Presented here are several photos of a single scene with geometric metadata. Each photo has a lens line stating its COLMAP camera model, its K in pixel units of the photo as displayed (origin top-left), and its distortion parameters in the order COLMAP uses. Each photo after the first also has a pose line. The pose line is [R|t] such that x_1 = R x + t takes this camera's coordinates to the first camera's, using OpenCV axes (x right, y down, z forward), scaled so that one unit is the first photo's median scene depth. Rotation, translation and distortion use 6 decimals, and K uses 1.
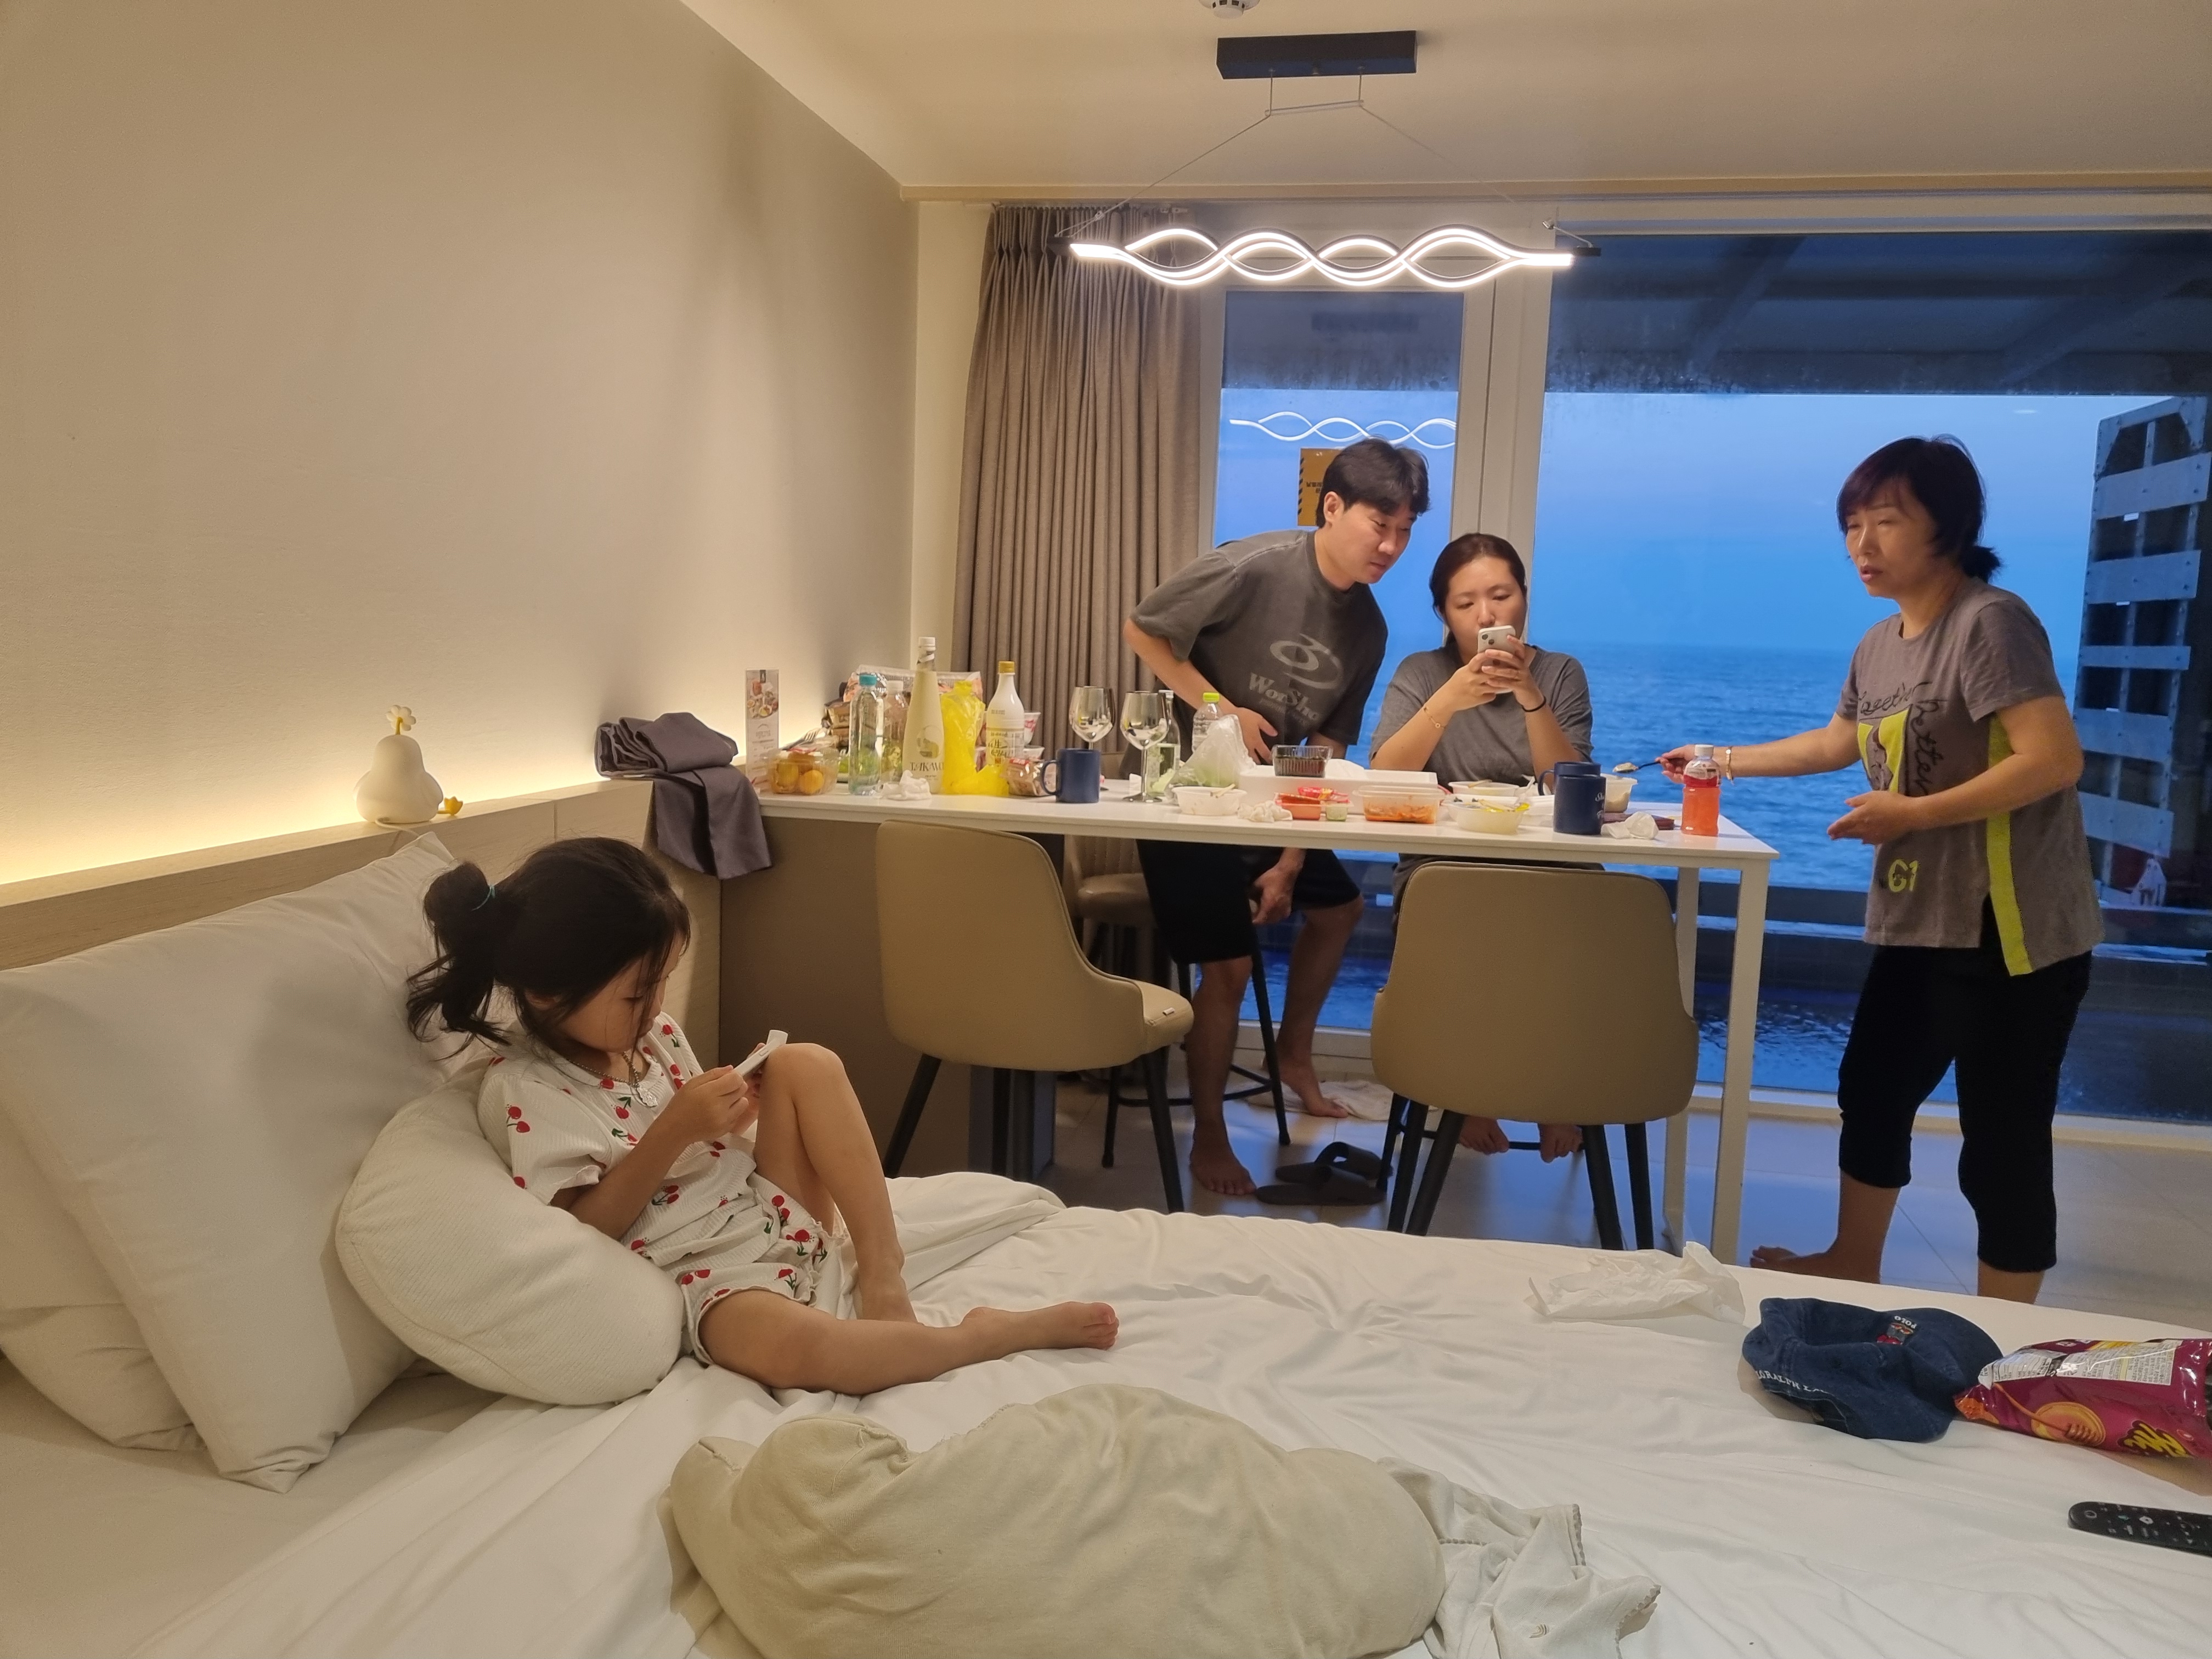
lens RADIAL K [[1661.1, 0, 1111.3], [0, 1661.1, 833.9], [0, 0, 1]] dist [0.064976, -0.071015]
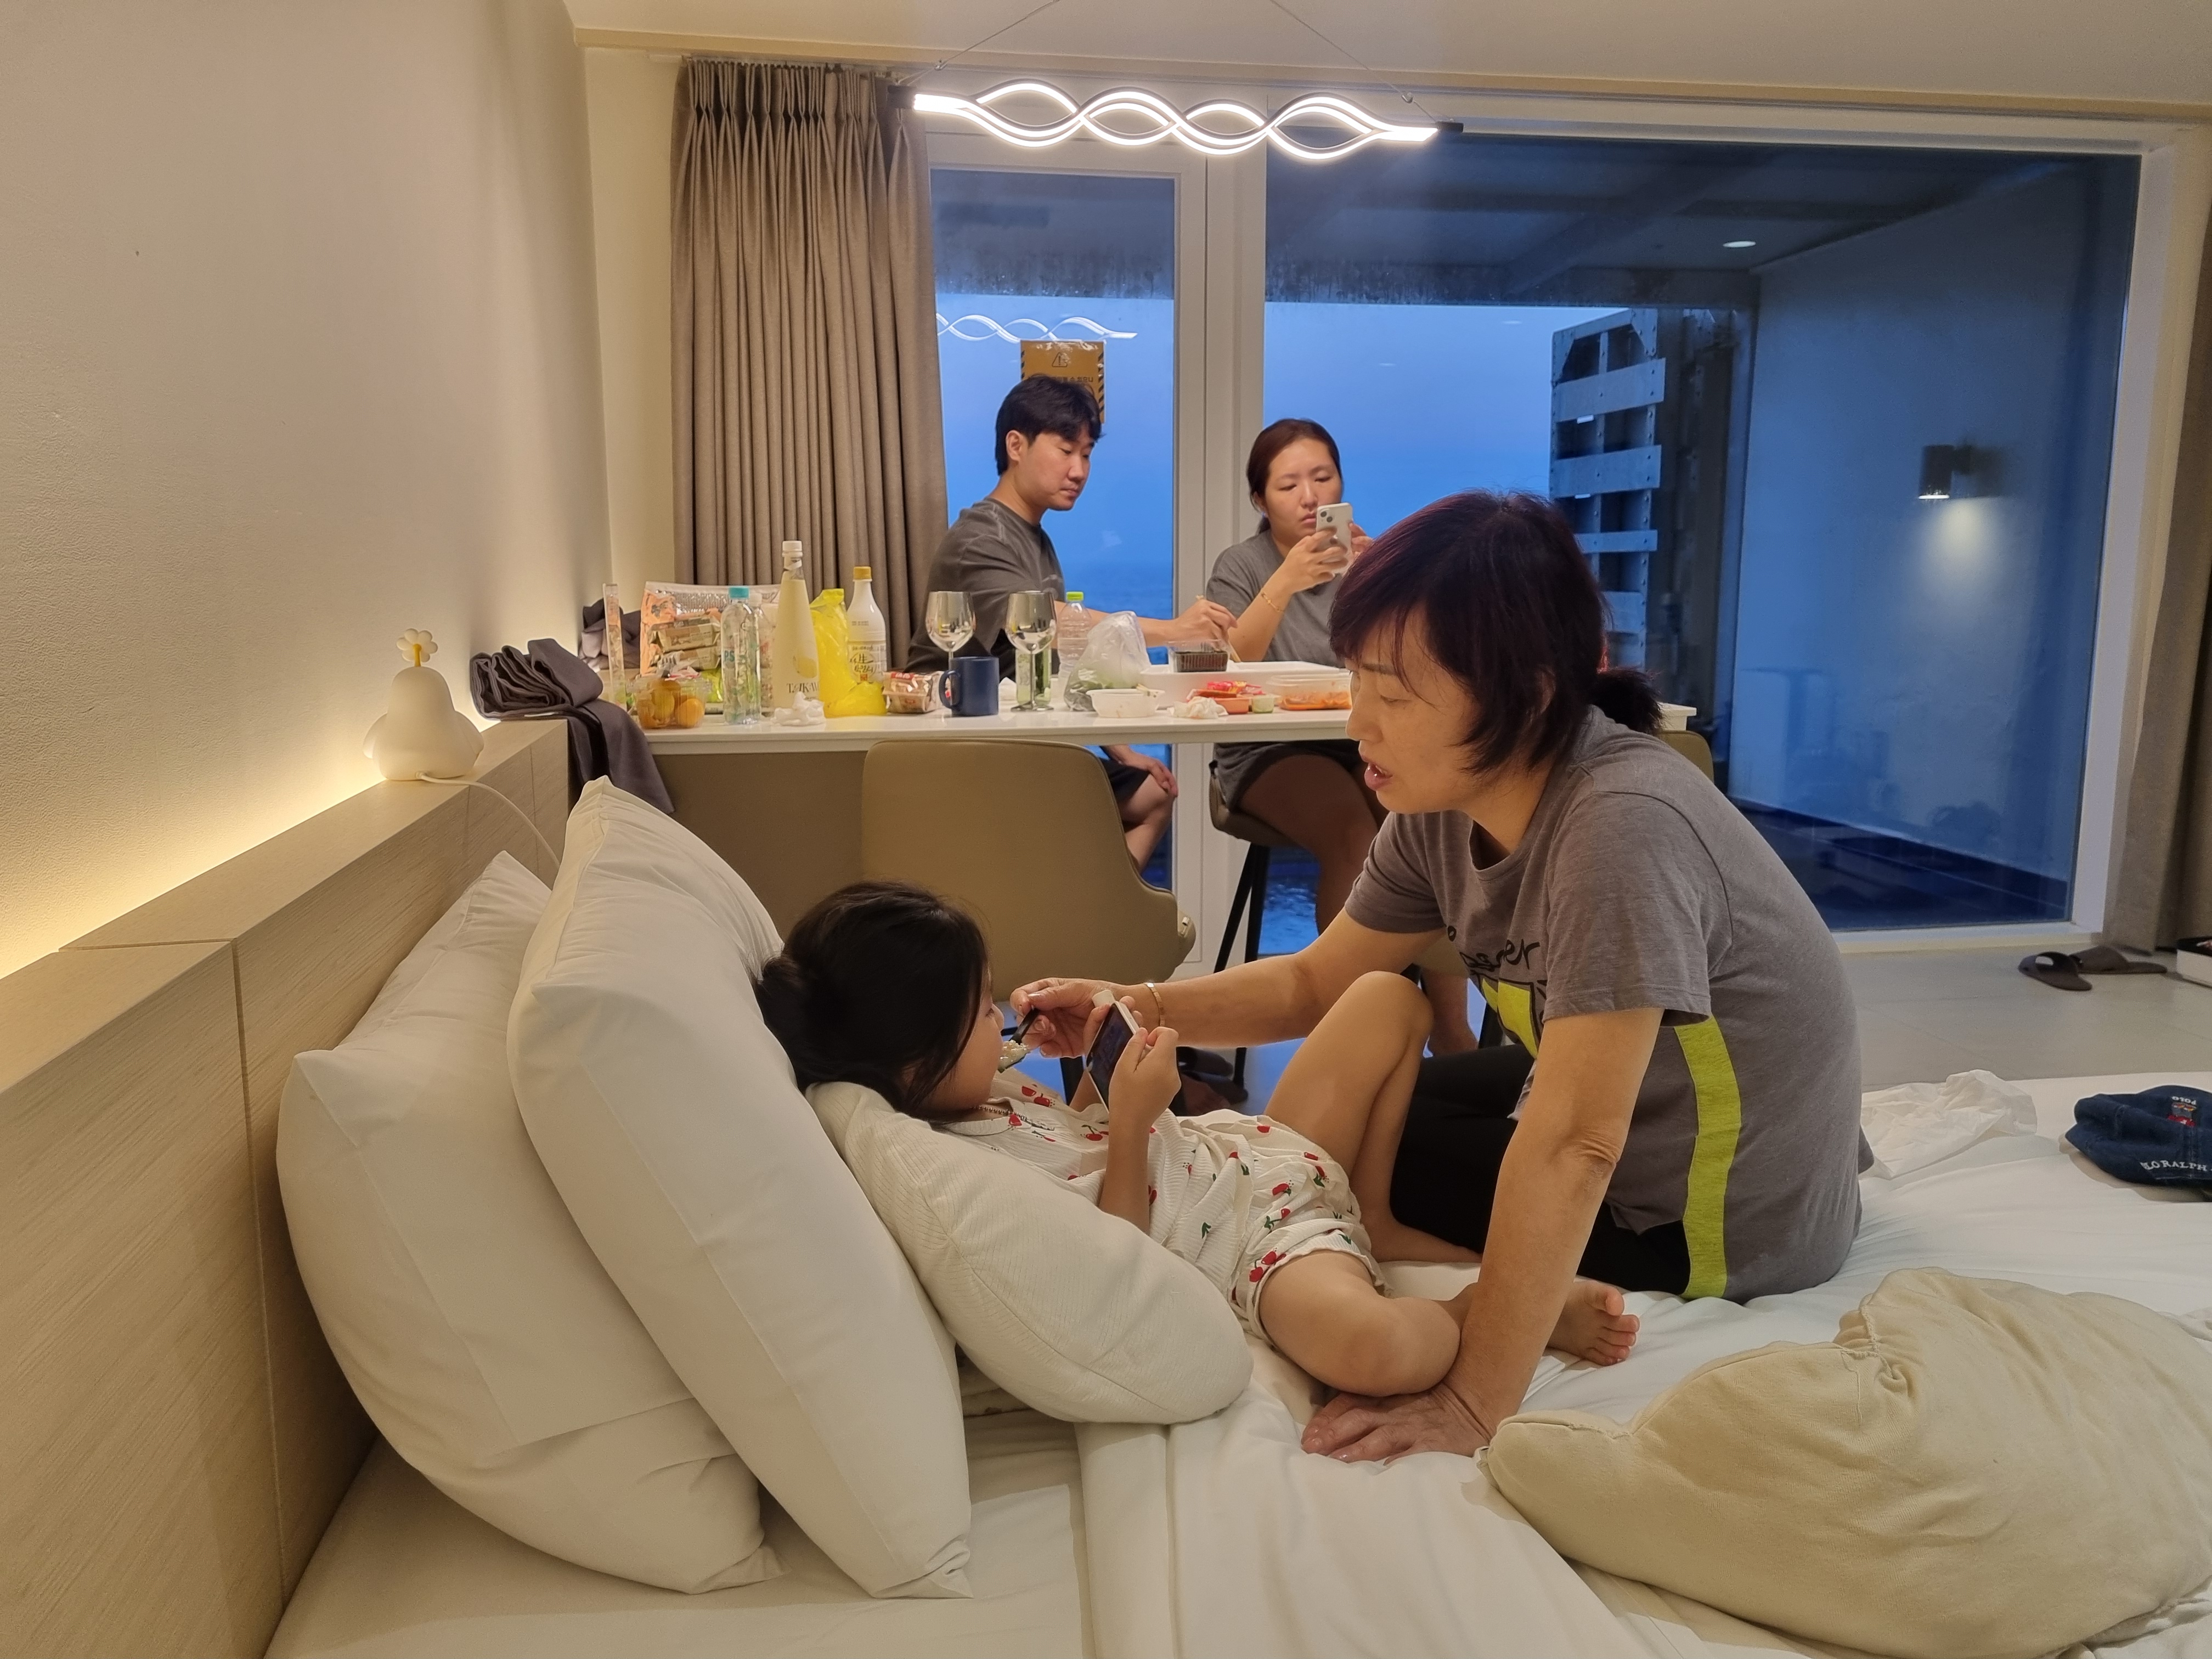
lens RADIAL K [[1665.6, 0, 1121.1], [0, 1665.6, 845.4], [0, 0, 1]] dist [0.039740, -0.046207]
pose [[0.936315, -0.098822, 0.336969, -0.250140], [0.081952, 0.994582, 0.063962, 0.000236], [-0.341464, -0.032273, 0.939341, 0.097981]]
